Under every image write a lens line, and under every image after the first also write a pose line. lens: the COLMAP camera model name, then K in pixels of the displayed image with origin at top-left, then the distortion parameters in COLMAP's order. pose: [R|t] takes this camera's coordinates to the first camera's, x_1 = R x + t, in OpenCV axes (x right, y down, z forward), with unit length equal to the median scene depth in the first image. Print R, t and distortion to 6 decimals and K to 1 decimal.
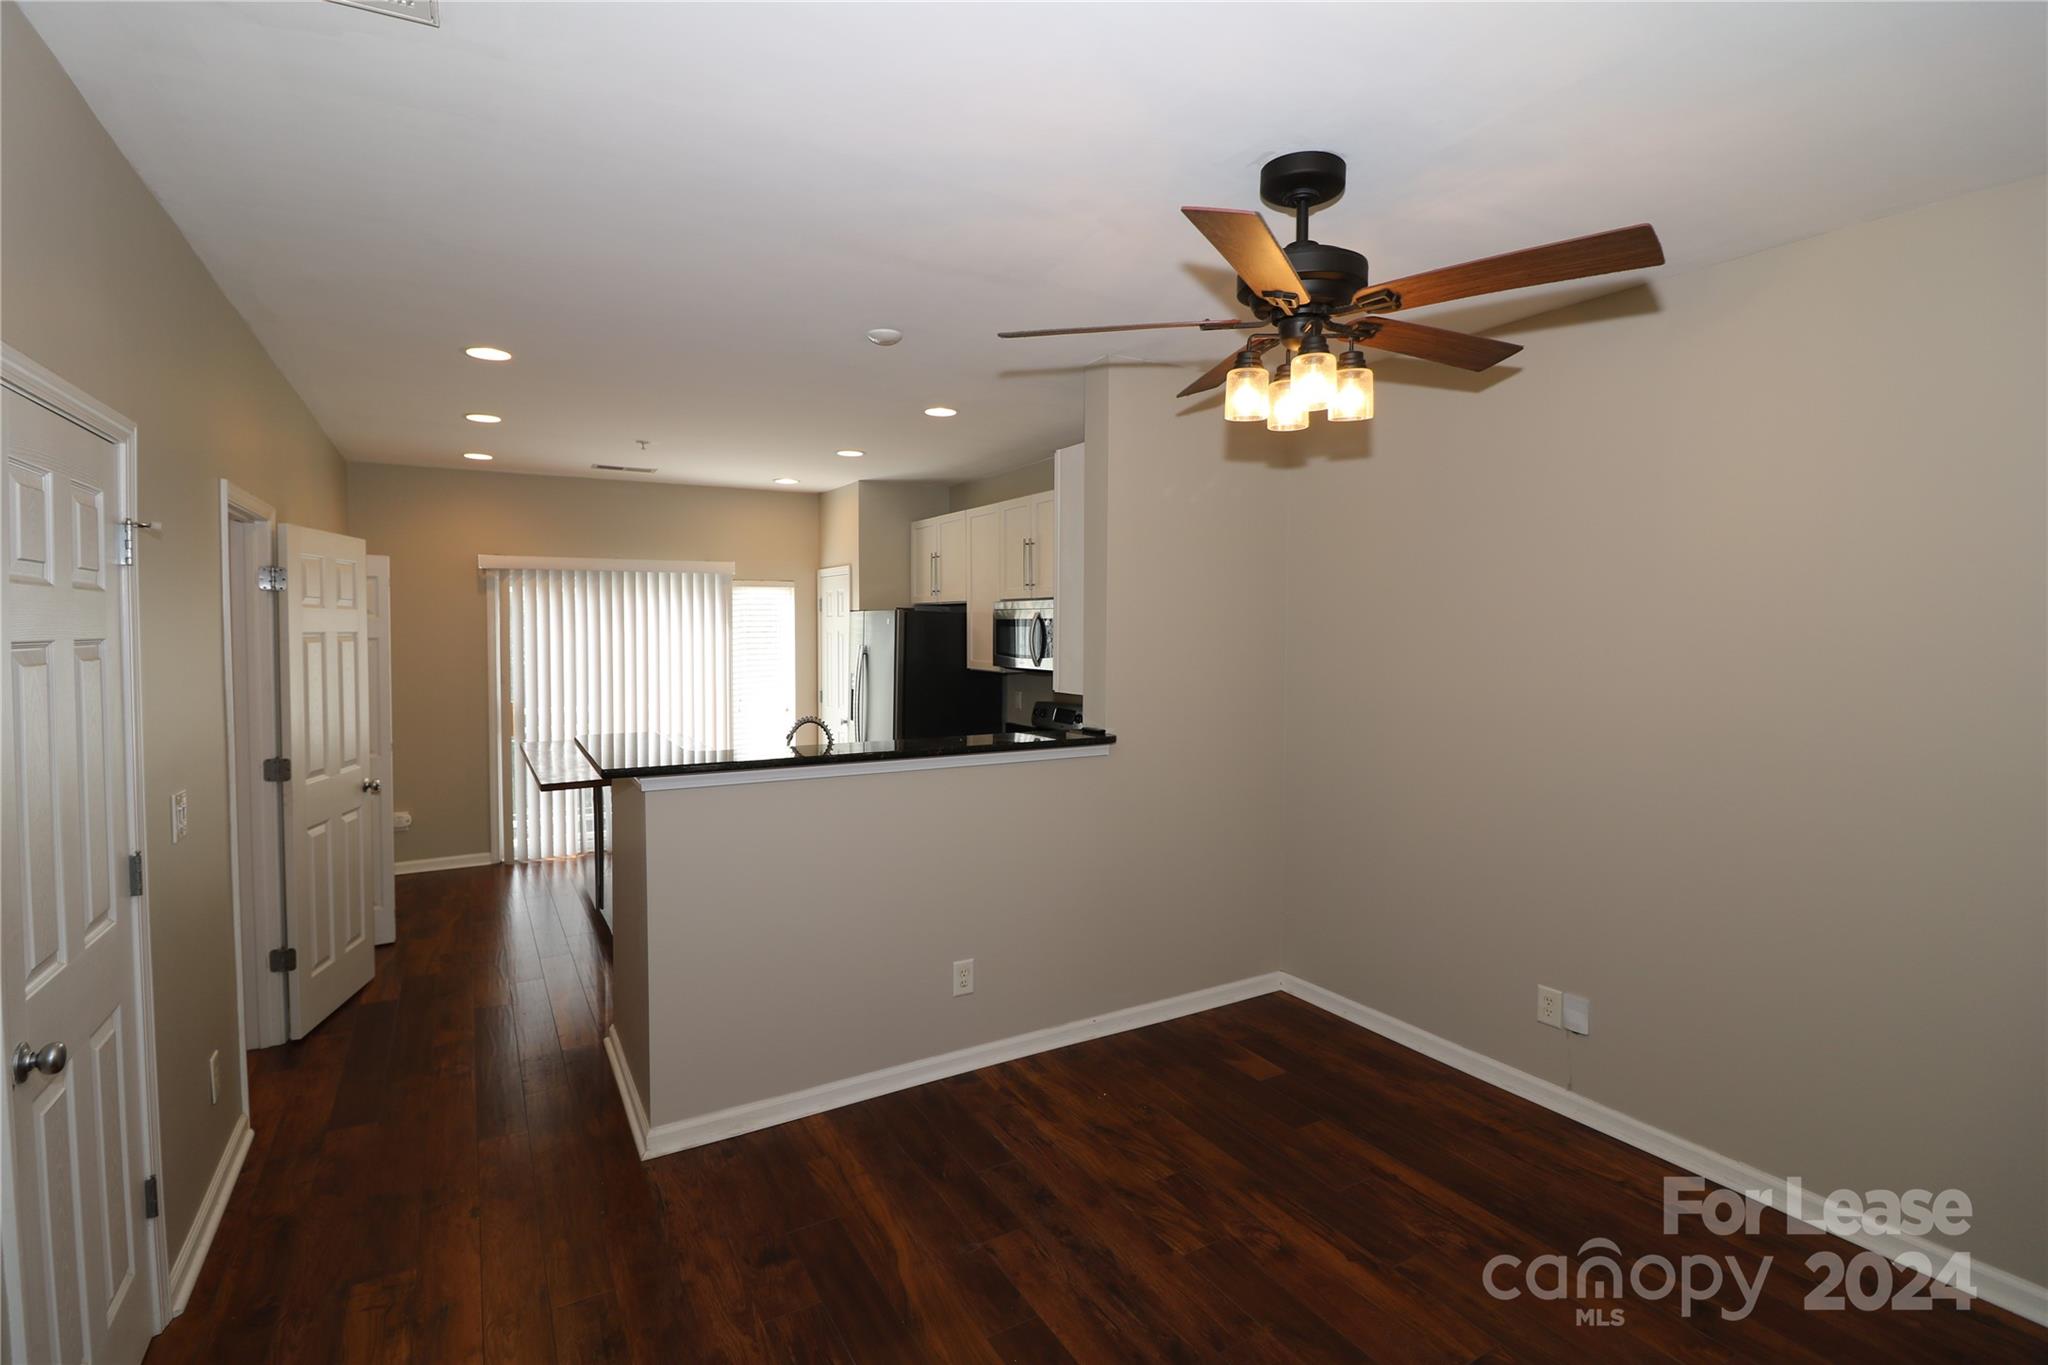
lens RADIAL K [[942.7, 0, 1023.7], [0, 942.7, 664.9], [0, 0, 1]] dist [-0.000725, -0.013292]
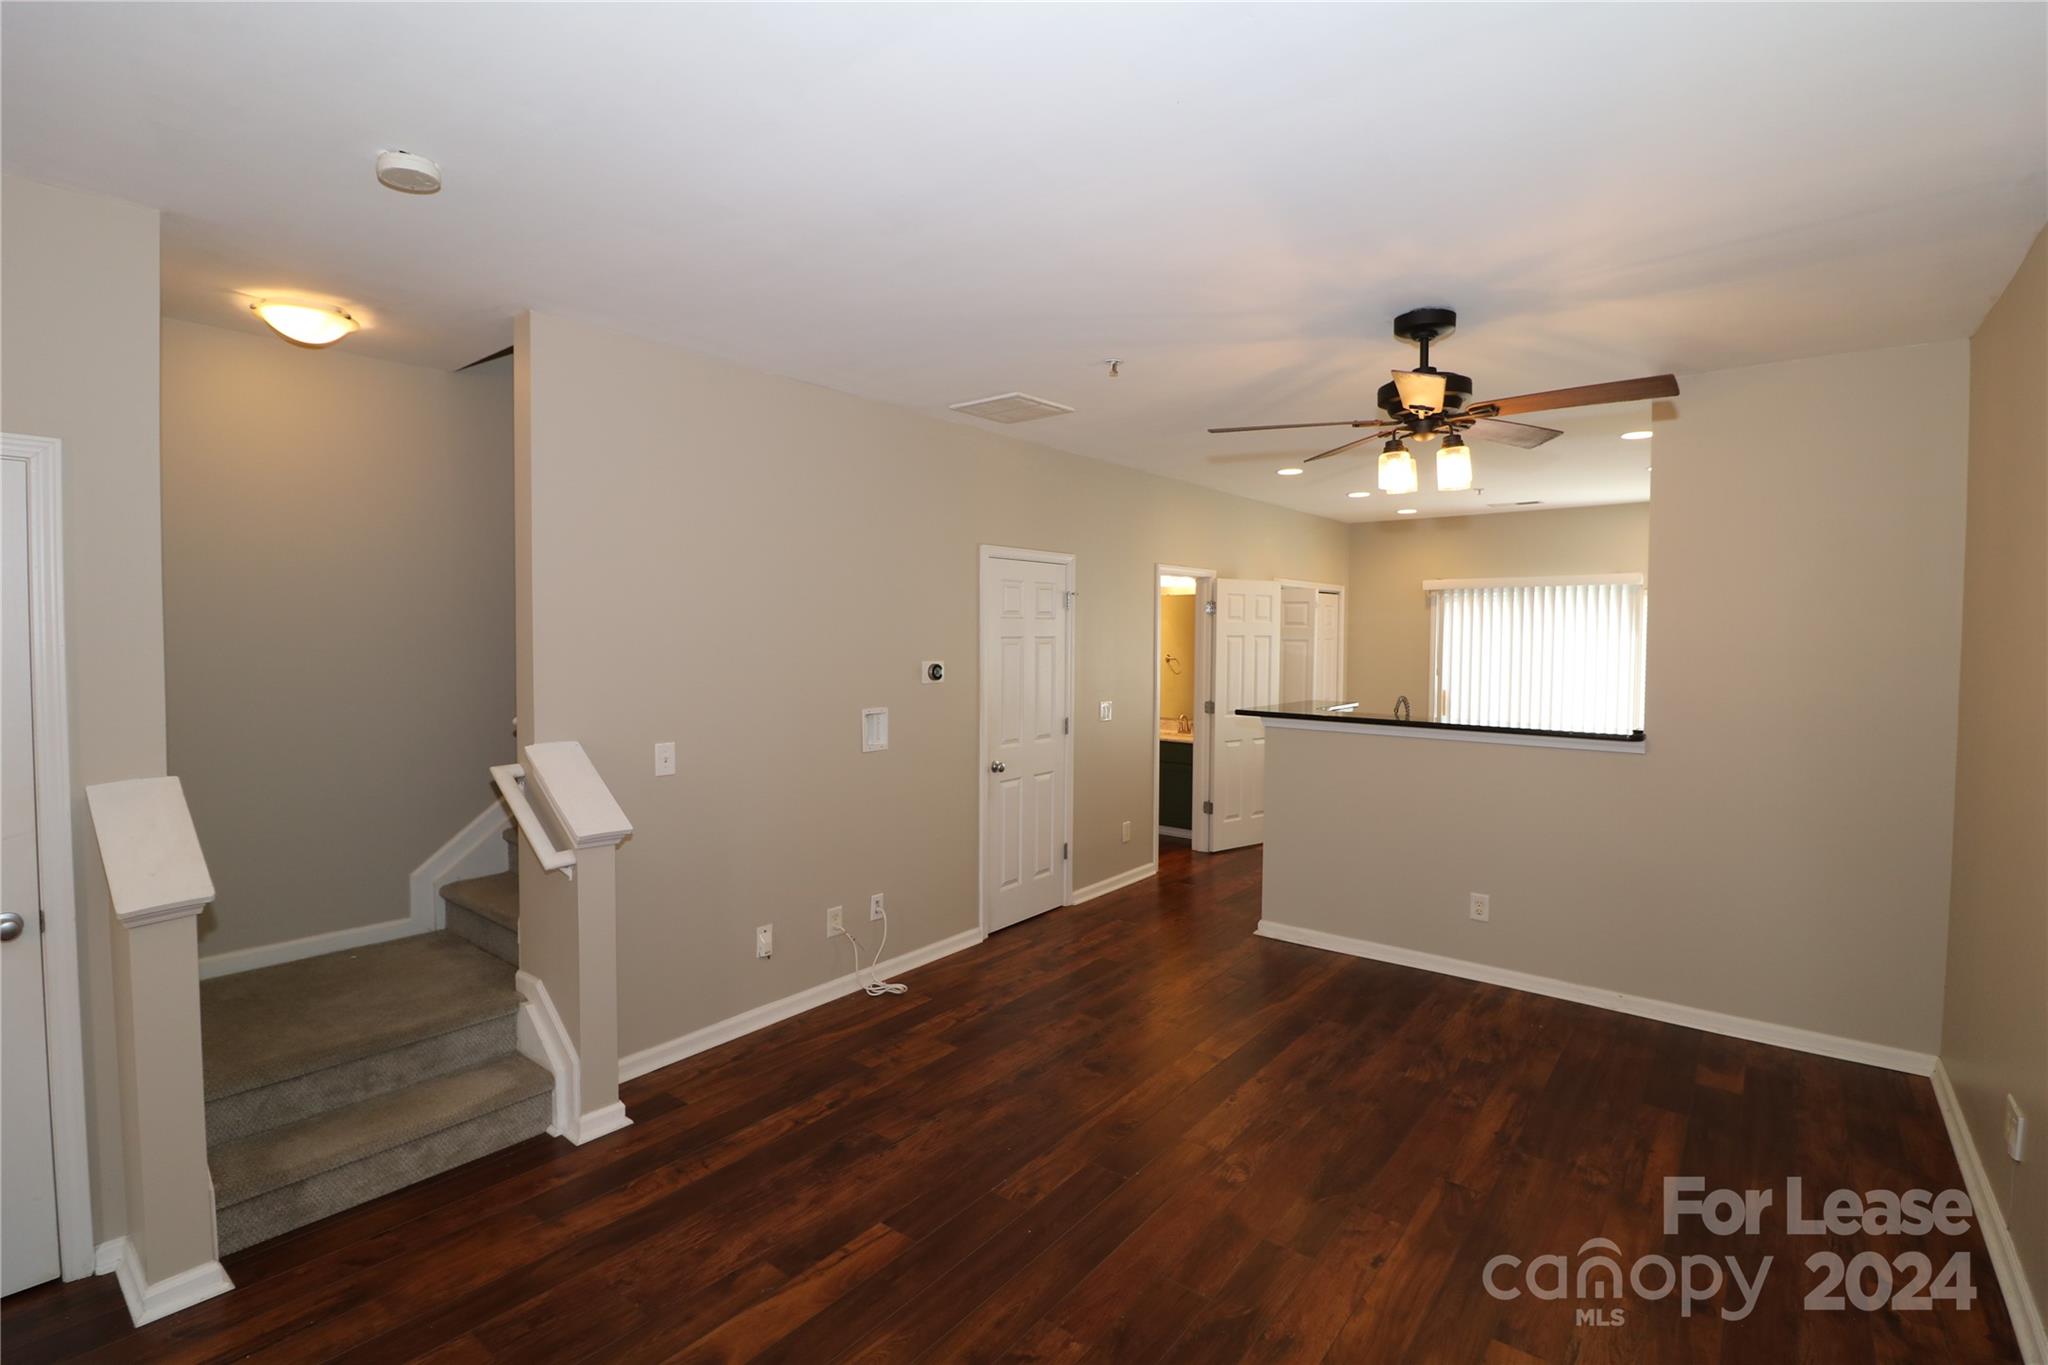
lens RADIAL K [[942.7, 0, 1023.7], [0, 942.7, 664.9], [0, 0, 1]] dist [-0.000725, -0.013292]
pose [[0.358329, 0.034904, -0.932943, 0.633183], [-0.039383, 0.998976, 0.022249, -0.001558], [0.932764, 0.028770, 0.359337, -0.034525]]
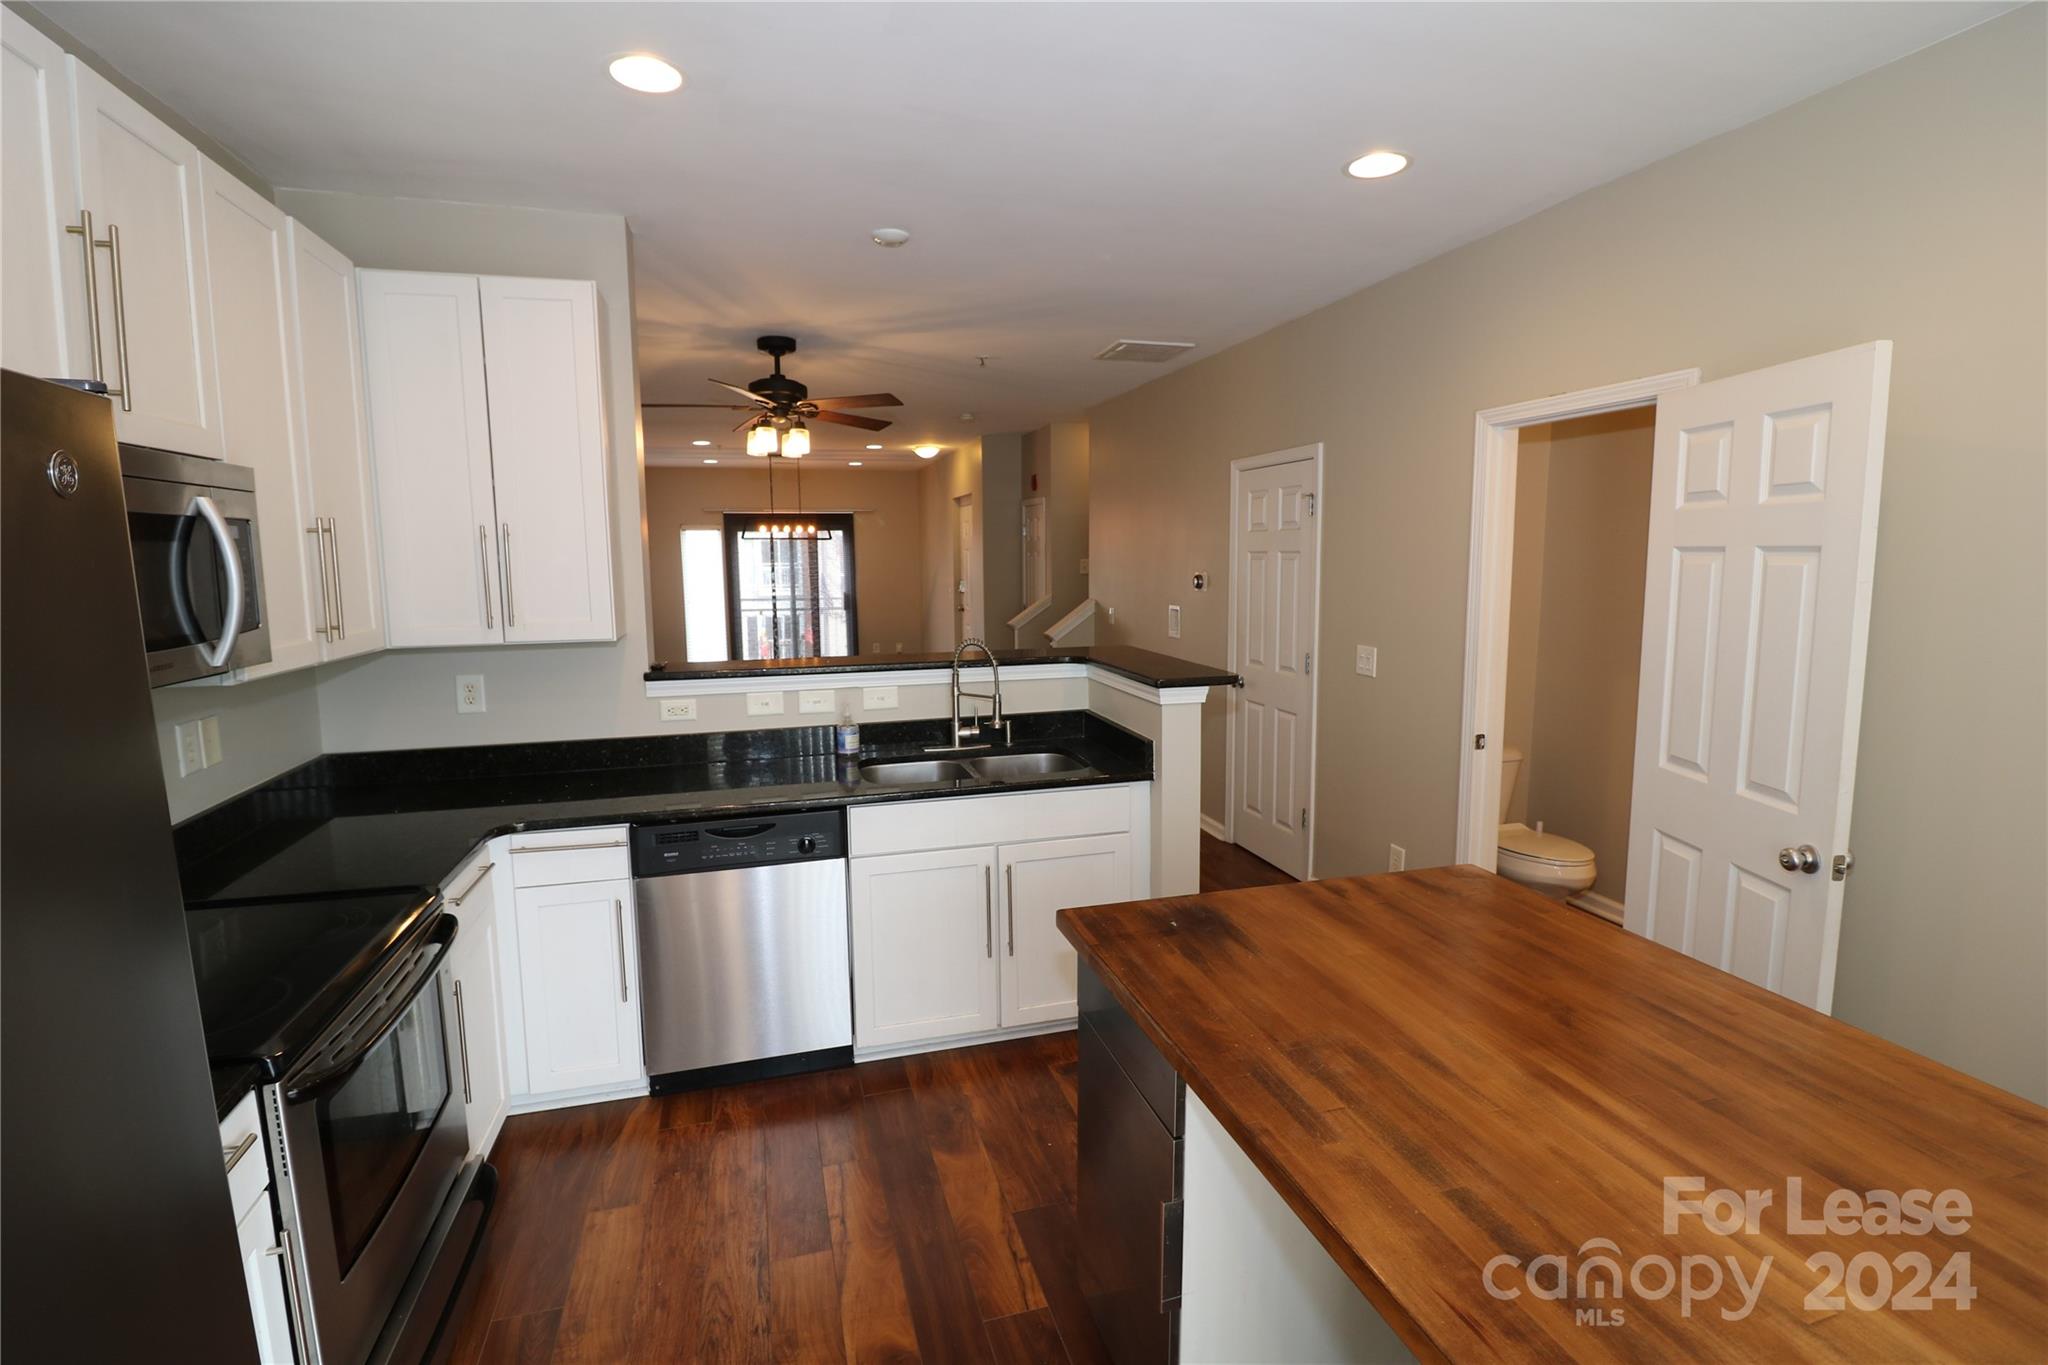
lens RADIAL K [[942.7, 0, 1023.7], [0, 942.7, 664.9], [0, 0, 1]] dist [-0.000725, -0.013292]
pose [[-0.969024, -0.021357, 0.246043, -0.366678], [0.017560, 0.987774, 0.154898, -0.047560], [-0.246343, 0.154421, -0.956802, 1.357126]]
